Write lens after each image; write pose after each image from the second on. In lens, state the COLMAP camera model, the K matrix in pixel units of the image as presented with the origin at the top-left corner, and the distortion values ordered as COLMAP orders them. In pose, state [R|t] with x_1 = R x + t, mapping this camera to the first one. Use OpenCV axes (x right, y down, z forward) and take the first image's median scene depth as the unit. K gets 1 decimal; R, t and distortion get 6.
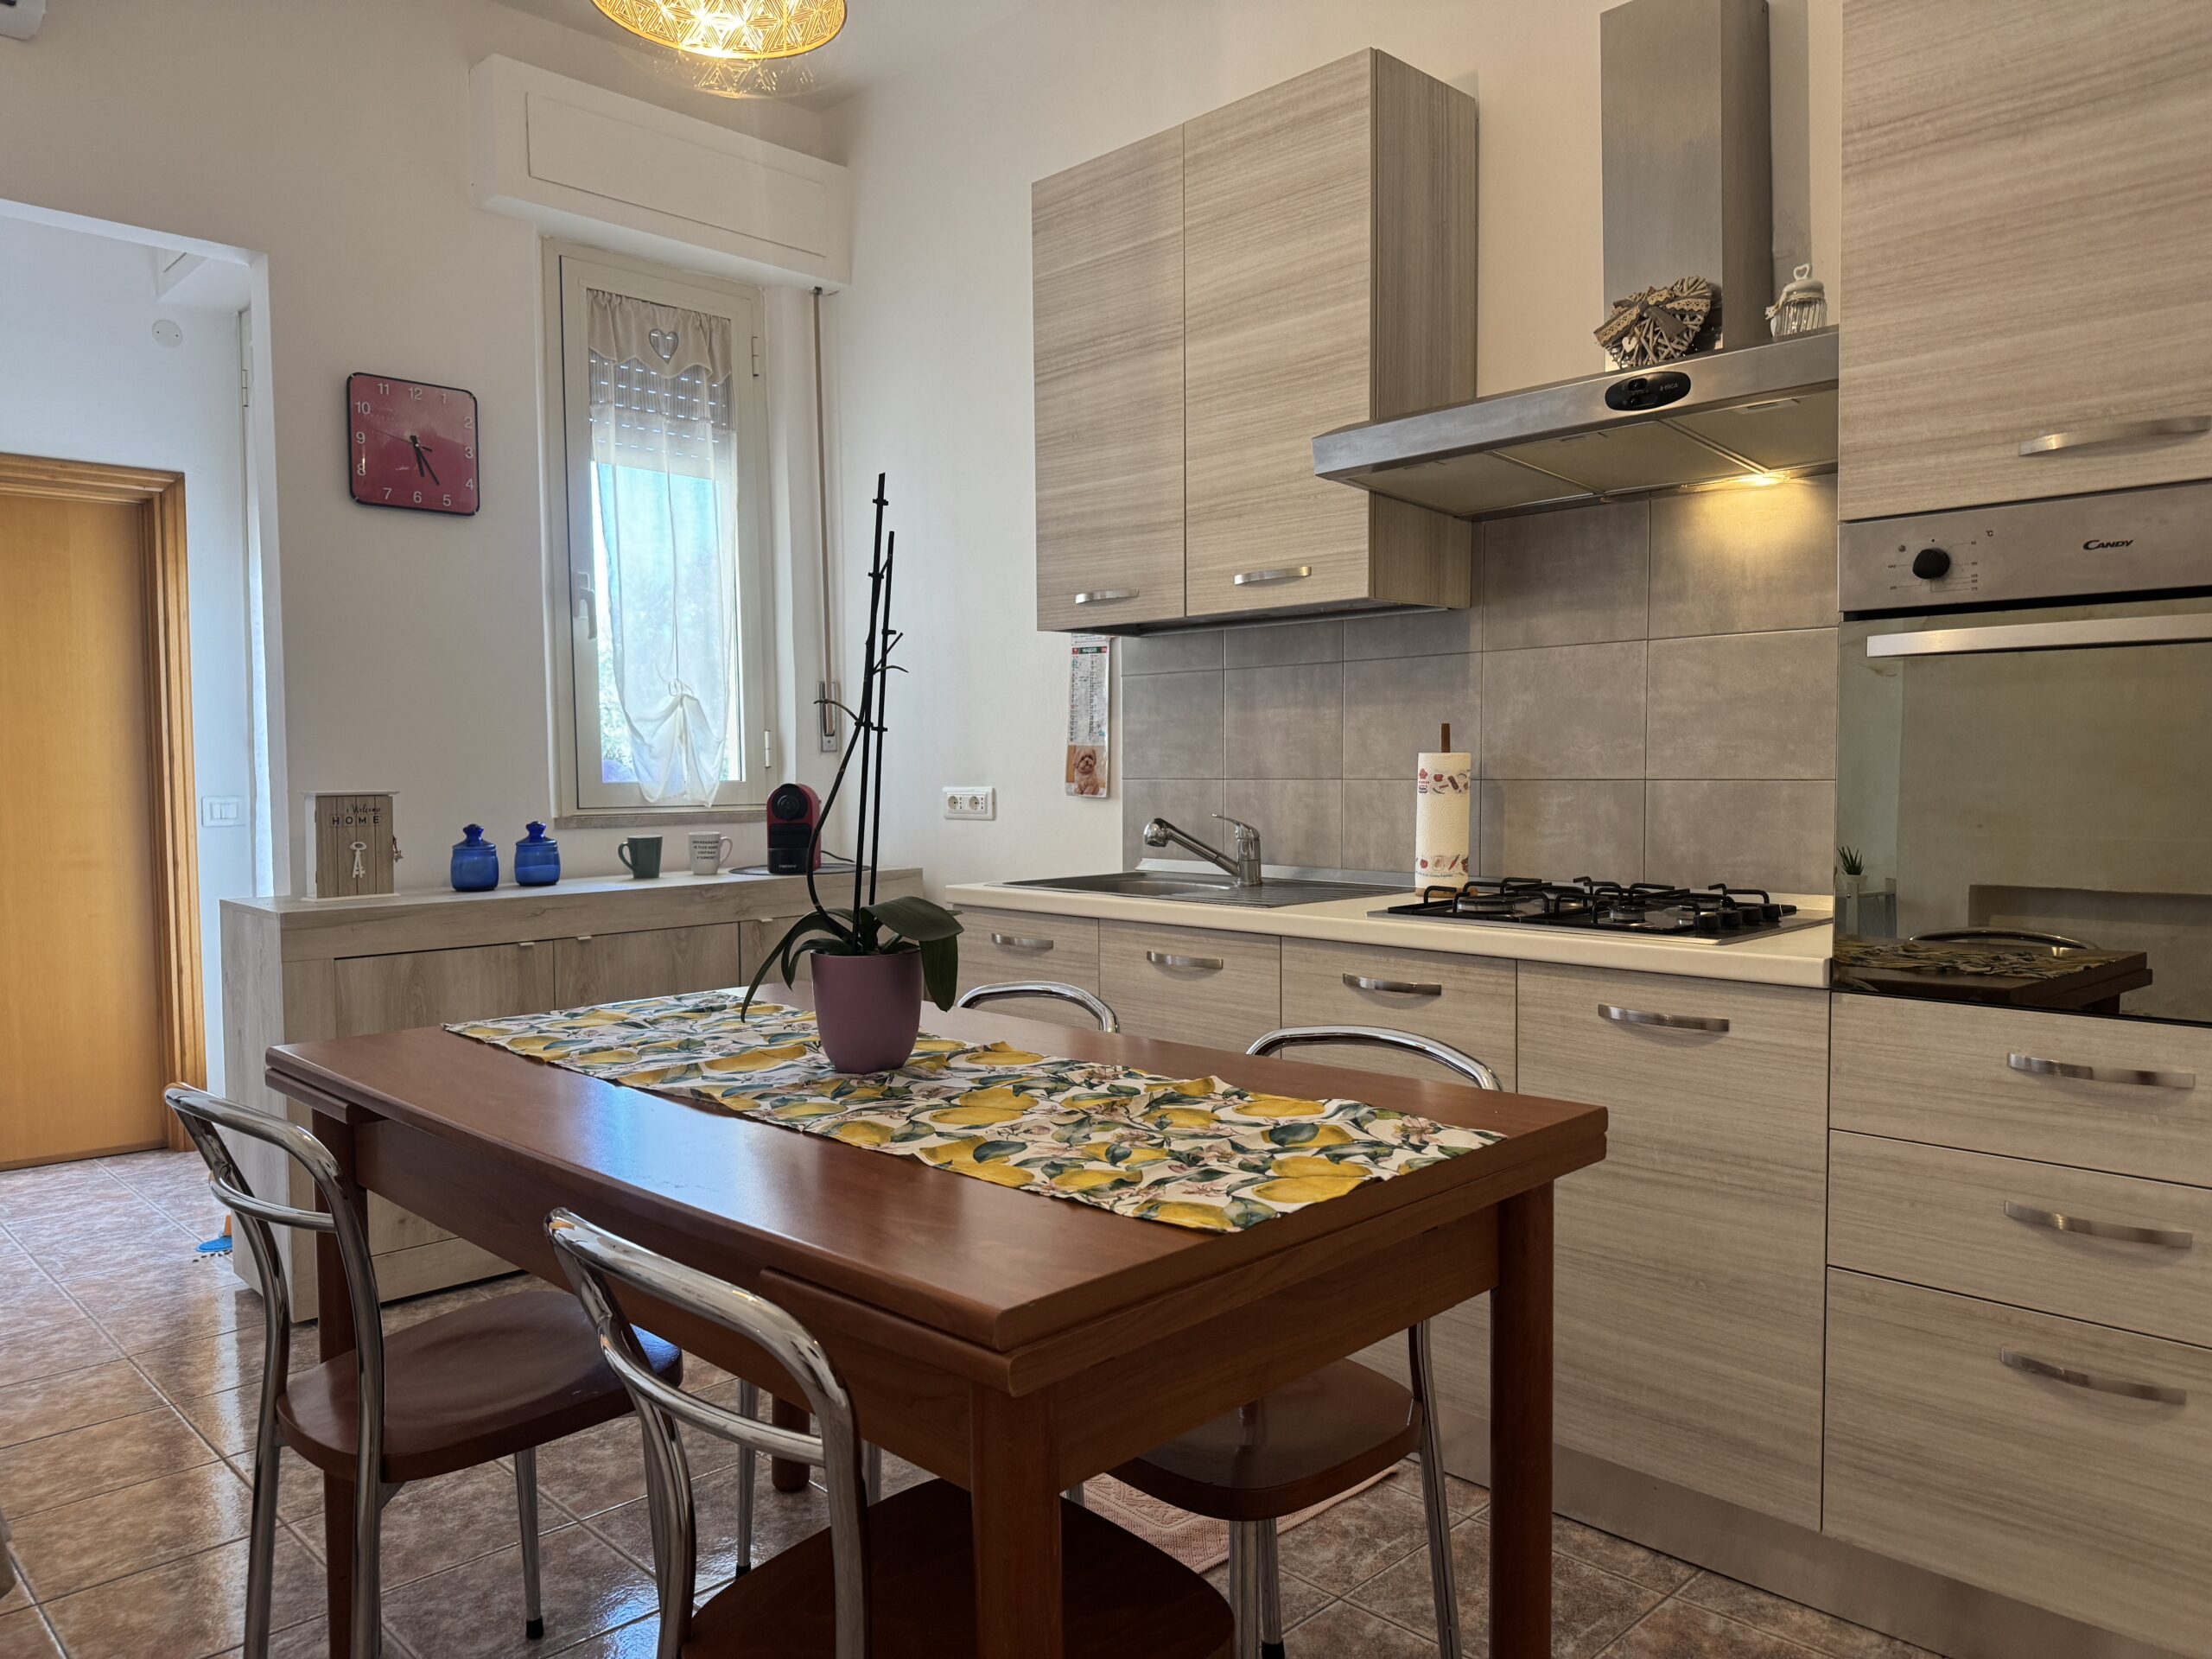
lens RADIAL K [[1534.6, 0, 1112.8], [0, 1534.6, 849.1], [0, 0, 1]] dist [0.101469, -0.148941]
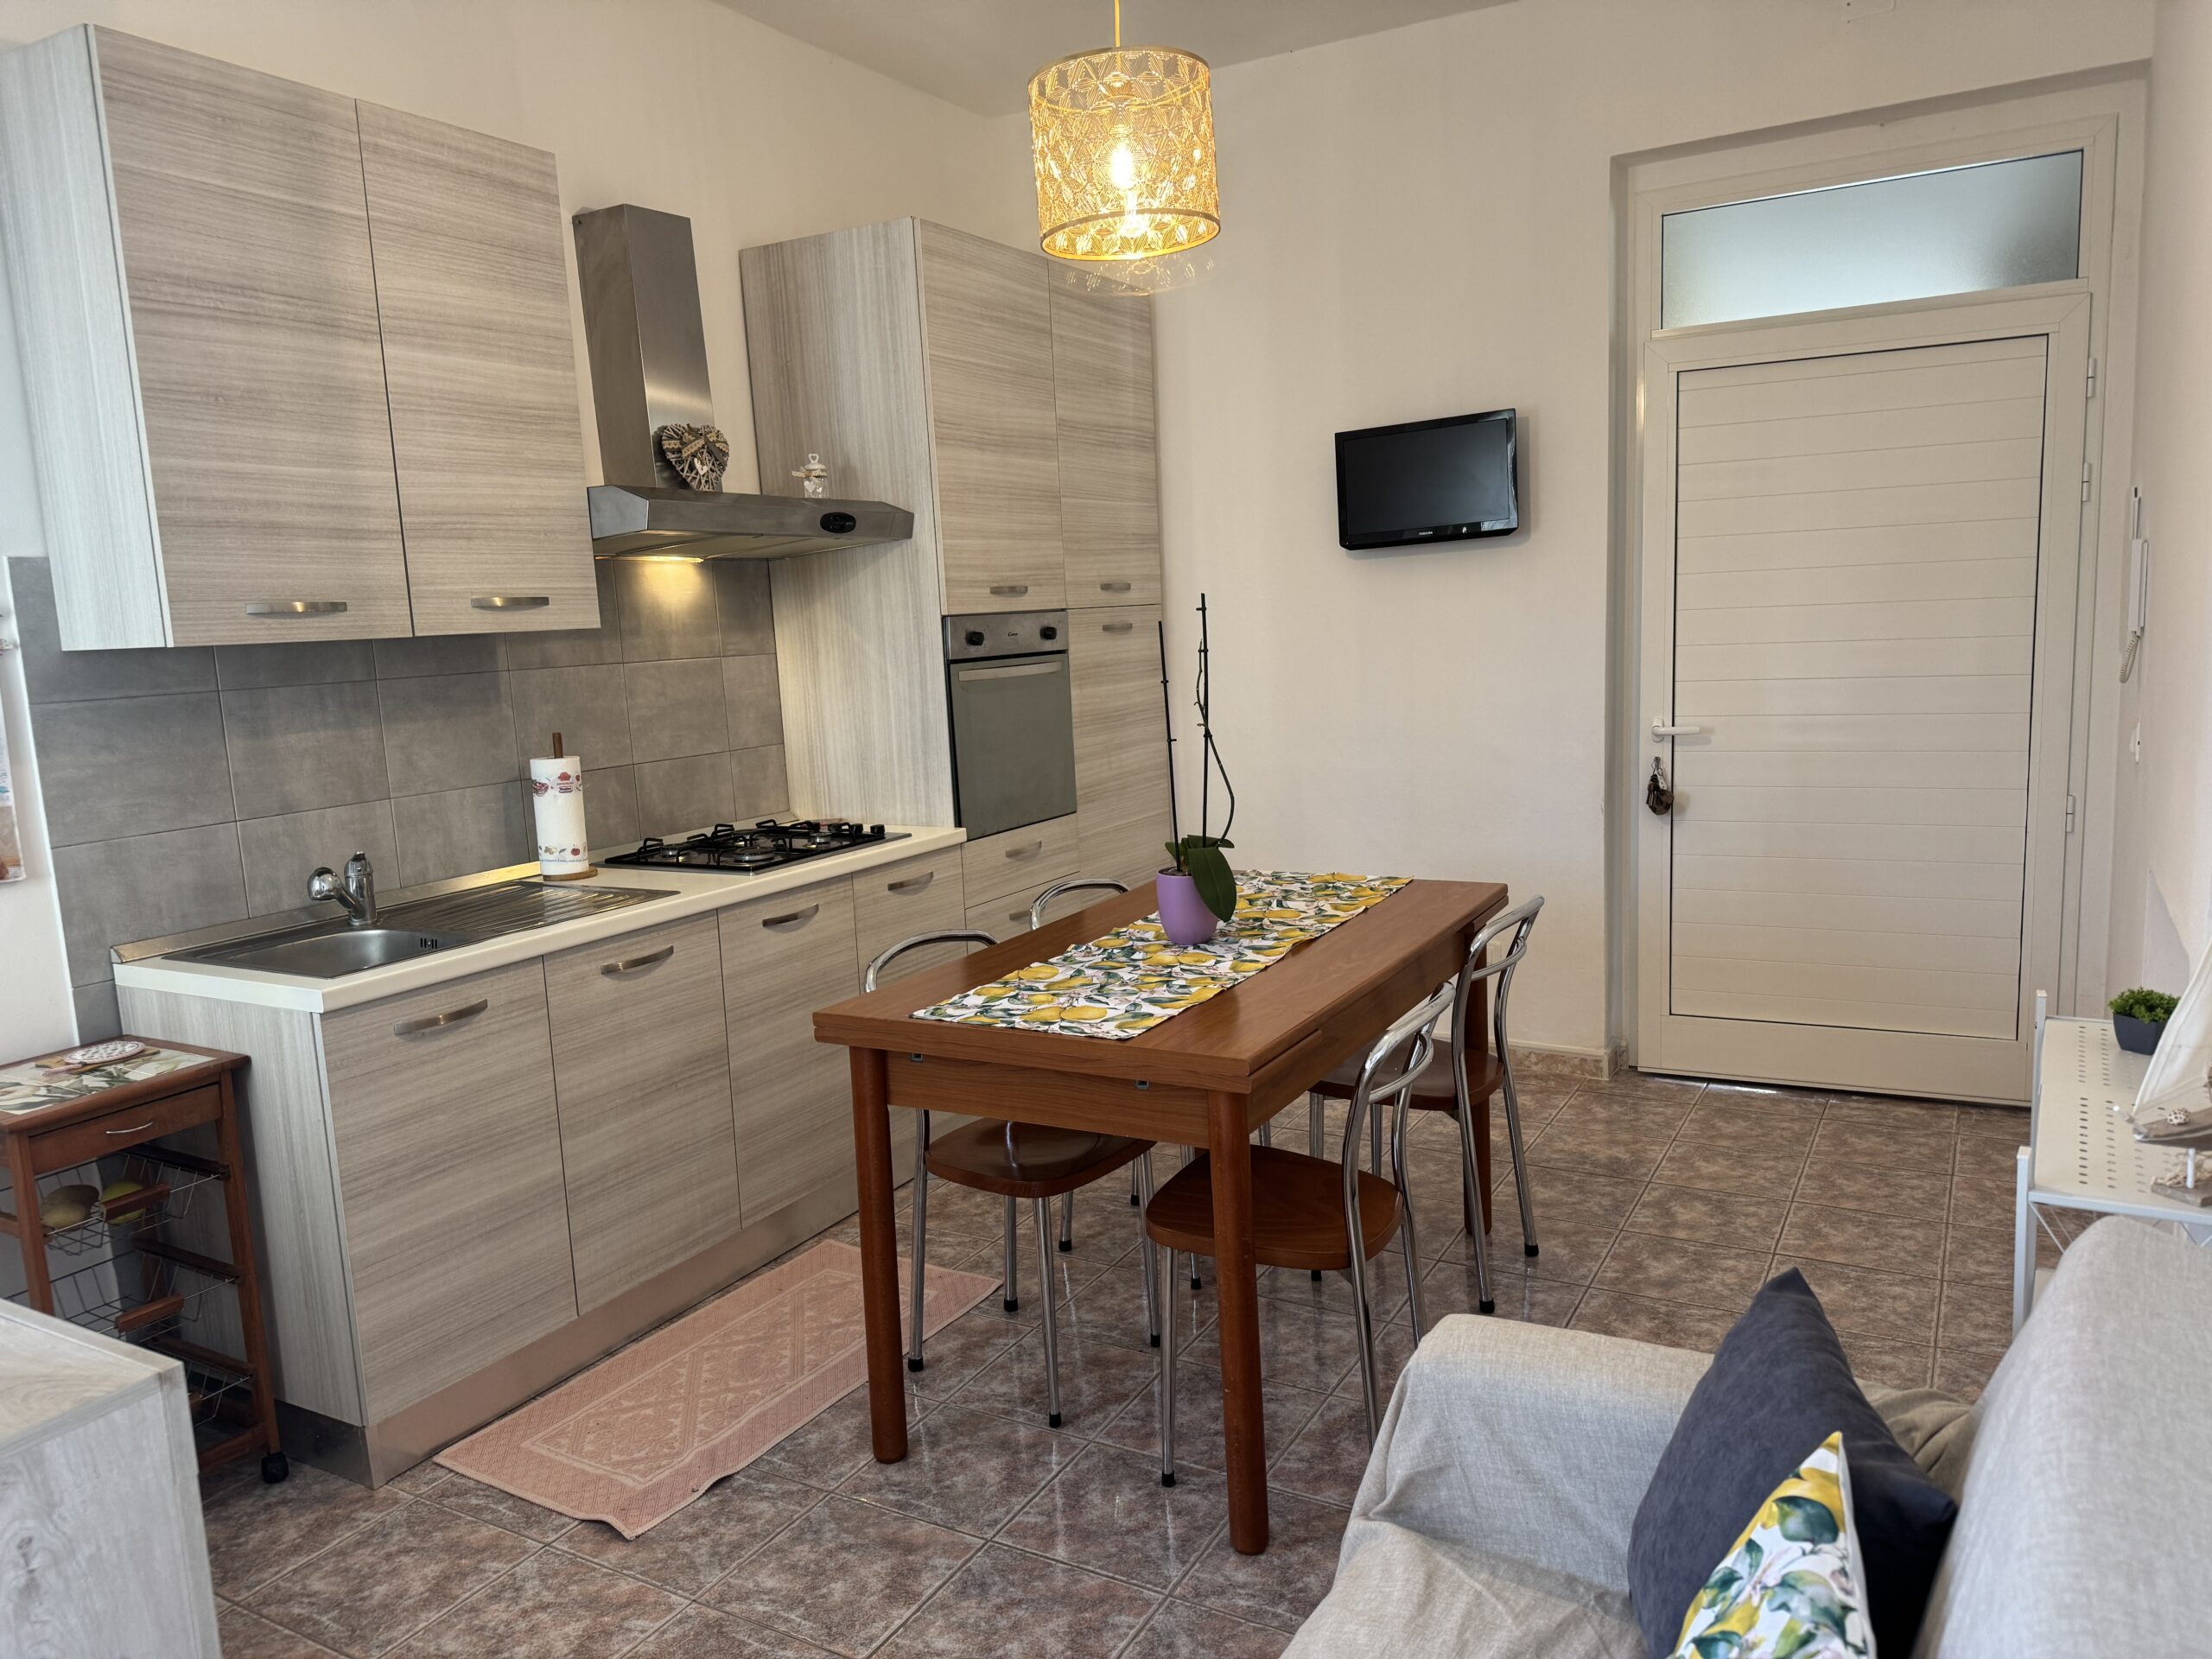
lens RADIAL K [[1574.7, 0, 1101.6], [0, 1574.7, 836.6], [0, 0, 1]] dist [0.065599, -0.121157]
pose [[-0.269686, -0.121000, 0.955316, -1.077998], [0.098887, 0.983349, 0.152467, -0.149171], [-0.957857, 0.135586, -0.253230, 0.932777]]
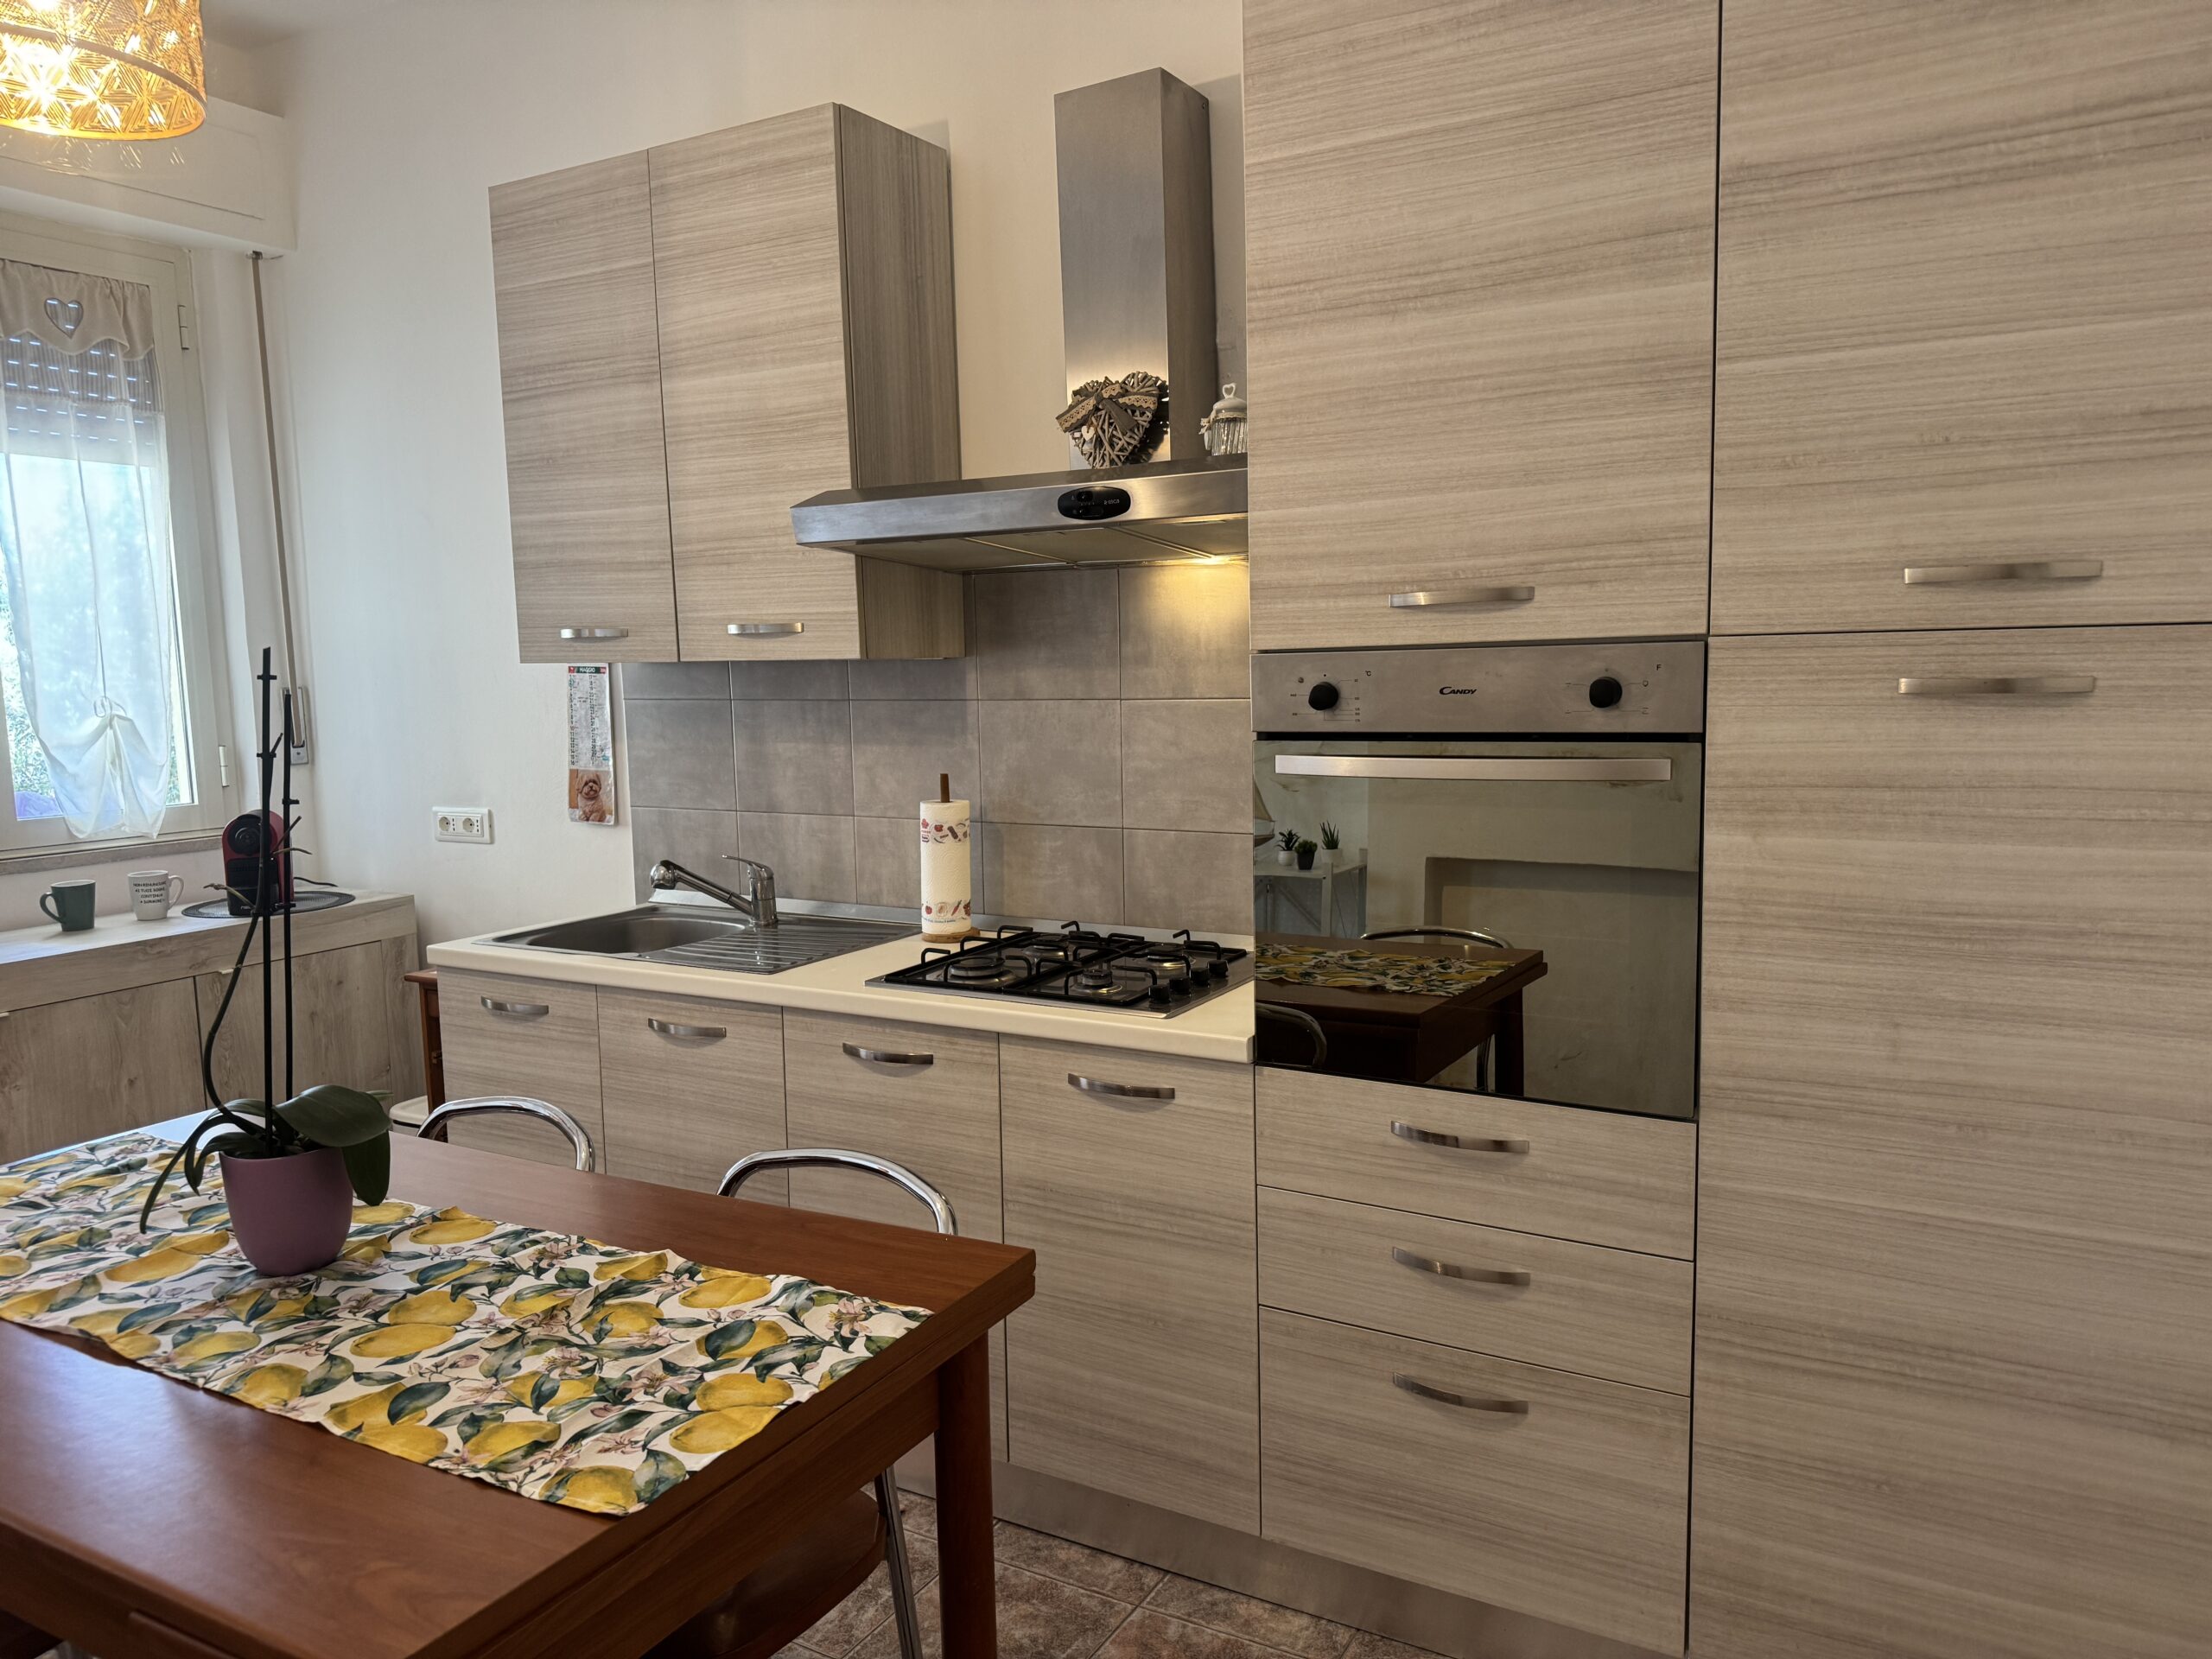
lens RADIAL K [[1534.6, 0, 1112.8], [0, 1534.6, 849.1], [0, 0, 1]] dist [0.101469, -0.148941]
pose [[0.963456, -0.046224, 0.263849, 0.051316], [0.028664, 0.997134, 0.070022, -0.101589], [-0.266329, -0.059900, 0.962019, -0.025030]]
